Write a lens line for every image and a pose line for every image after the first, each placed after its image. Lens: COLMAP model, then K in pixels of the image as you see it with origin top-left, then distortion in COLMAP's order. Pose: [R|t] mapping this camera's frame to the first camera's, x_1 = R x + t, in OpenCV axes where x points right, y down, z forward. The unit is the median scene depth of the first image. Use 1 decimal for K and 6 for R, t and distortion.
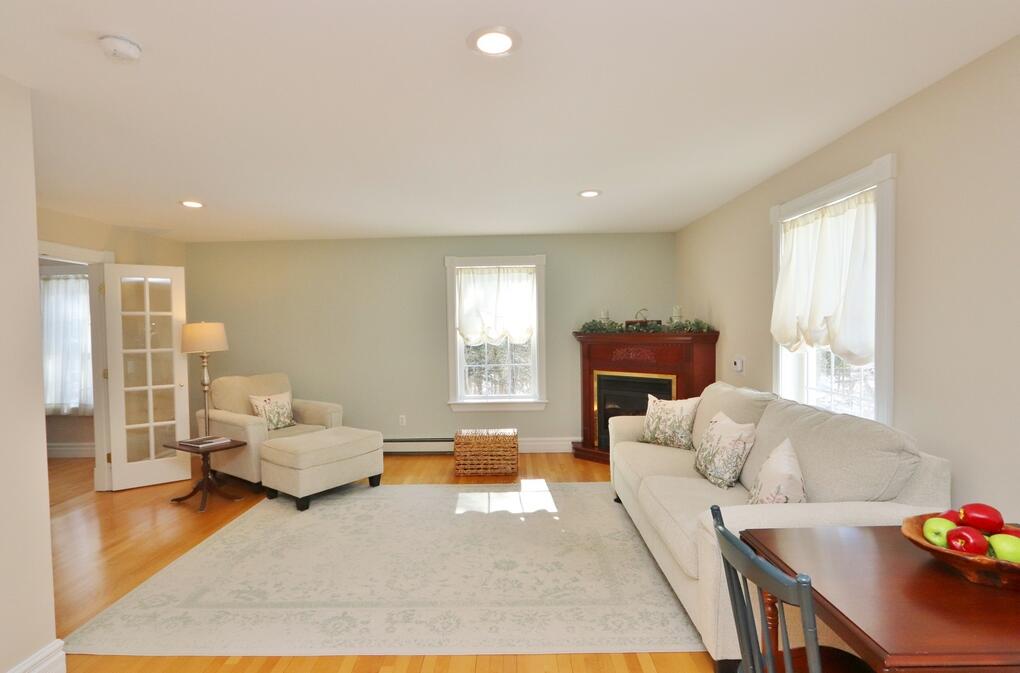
lens RADIAL K [[481.9, 0, 510.0], [0, 481.9, 336.5], [0, 0, 1]] dist [-0.001829, -0.000254]
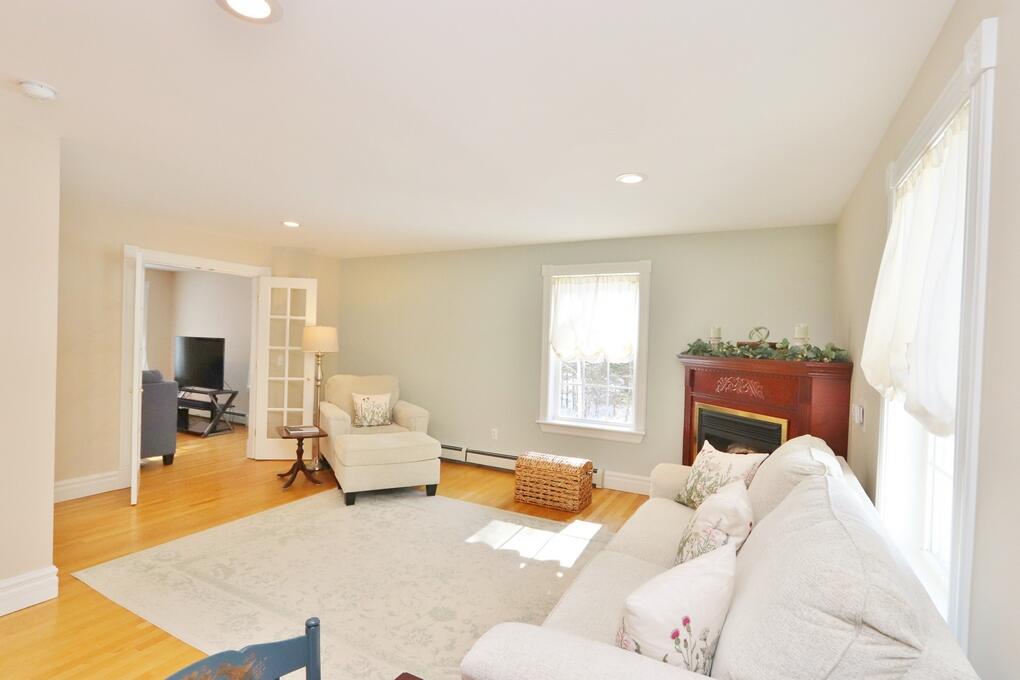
lens RADIAL K [[481.0, 0, 511.7], [0, 481.0, 344.1], [0, 0, 1]] dist [-0.012912, 0.000254]
pose [[0.894169, 0.047482, -0.445205, 0.281554], [-0.054587, 0.998504, -0.003144, -0.007566], [0.444390, 0.027114, 0.895423, 0.166676]]
